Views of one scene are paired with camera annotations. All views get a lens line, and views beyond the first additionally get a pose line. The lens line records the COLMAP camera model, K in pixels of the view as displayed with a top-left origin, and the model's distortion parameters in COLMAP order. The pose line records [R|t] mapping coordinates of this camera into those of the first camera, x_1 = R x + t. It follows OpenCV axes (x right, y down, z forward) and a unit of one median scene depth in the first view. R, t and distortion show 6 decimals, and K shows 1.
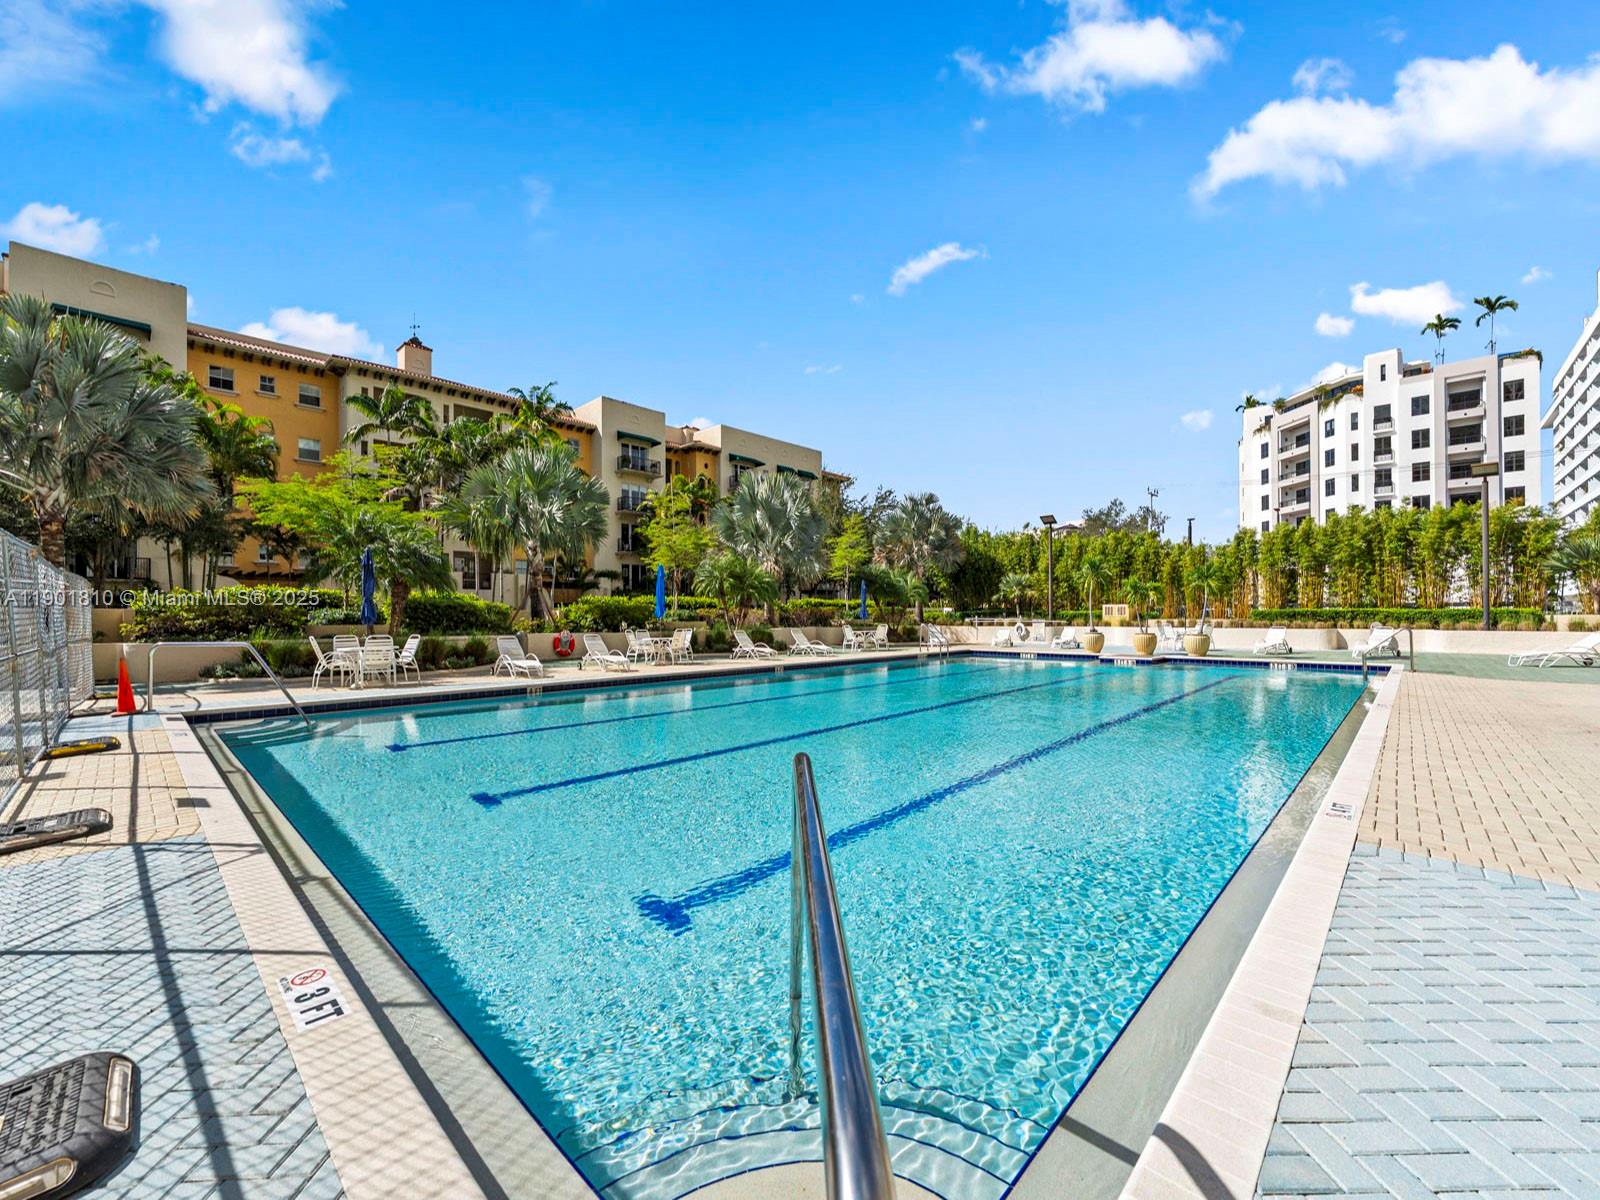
lens RADIAL K [[651.5, 0, 791.9], [0, 651.5, 607.7], [0, 0, 1]] dist [-0.001573, -0.000187]
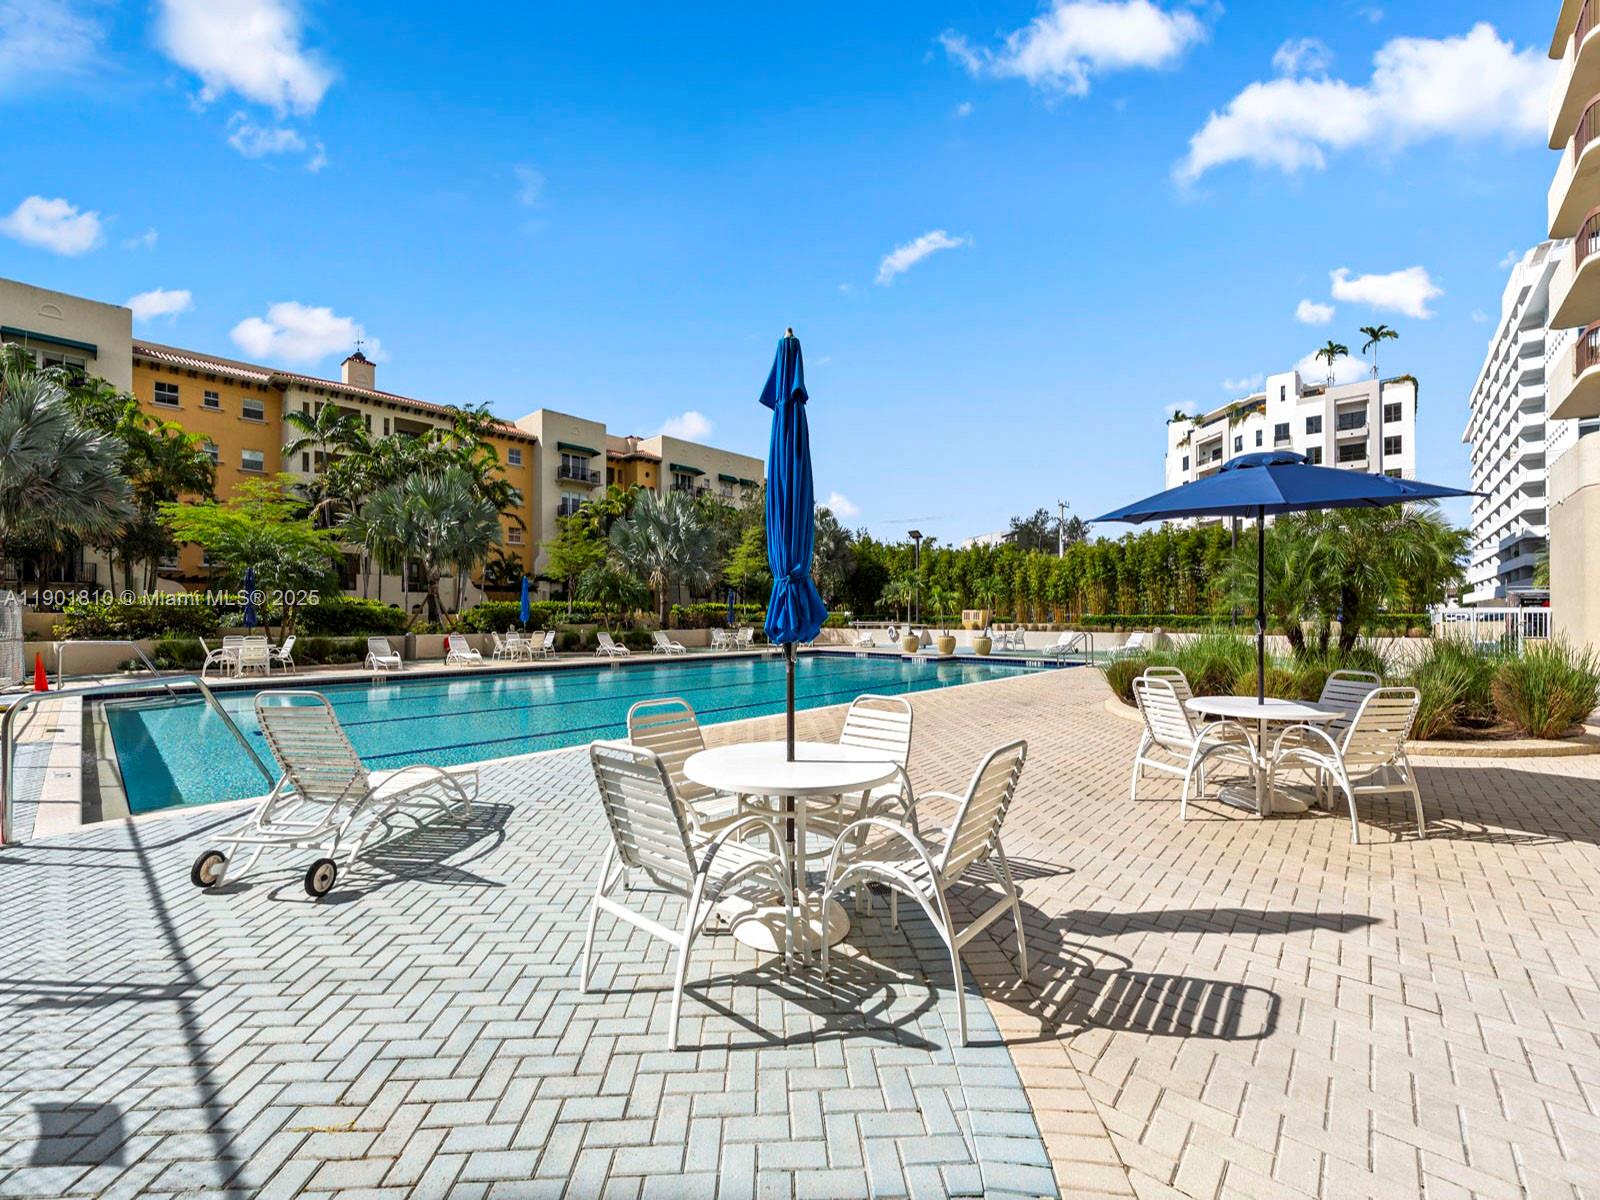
lens RADIAL K [[651.5, 0, 791.9], [0, 651.5, 607.7], [0, 0, 1]] dist [-0.001573, -0.000187]
pose [[0.999572, 0.003777, 0.029000, 0.113130], [-0.003757, 0.999993, -0.000772, -0.004908], [-0.029002, 0.000663, 0.999579, -0.091089]]
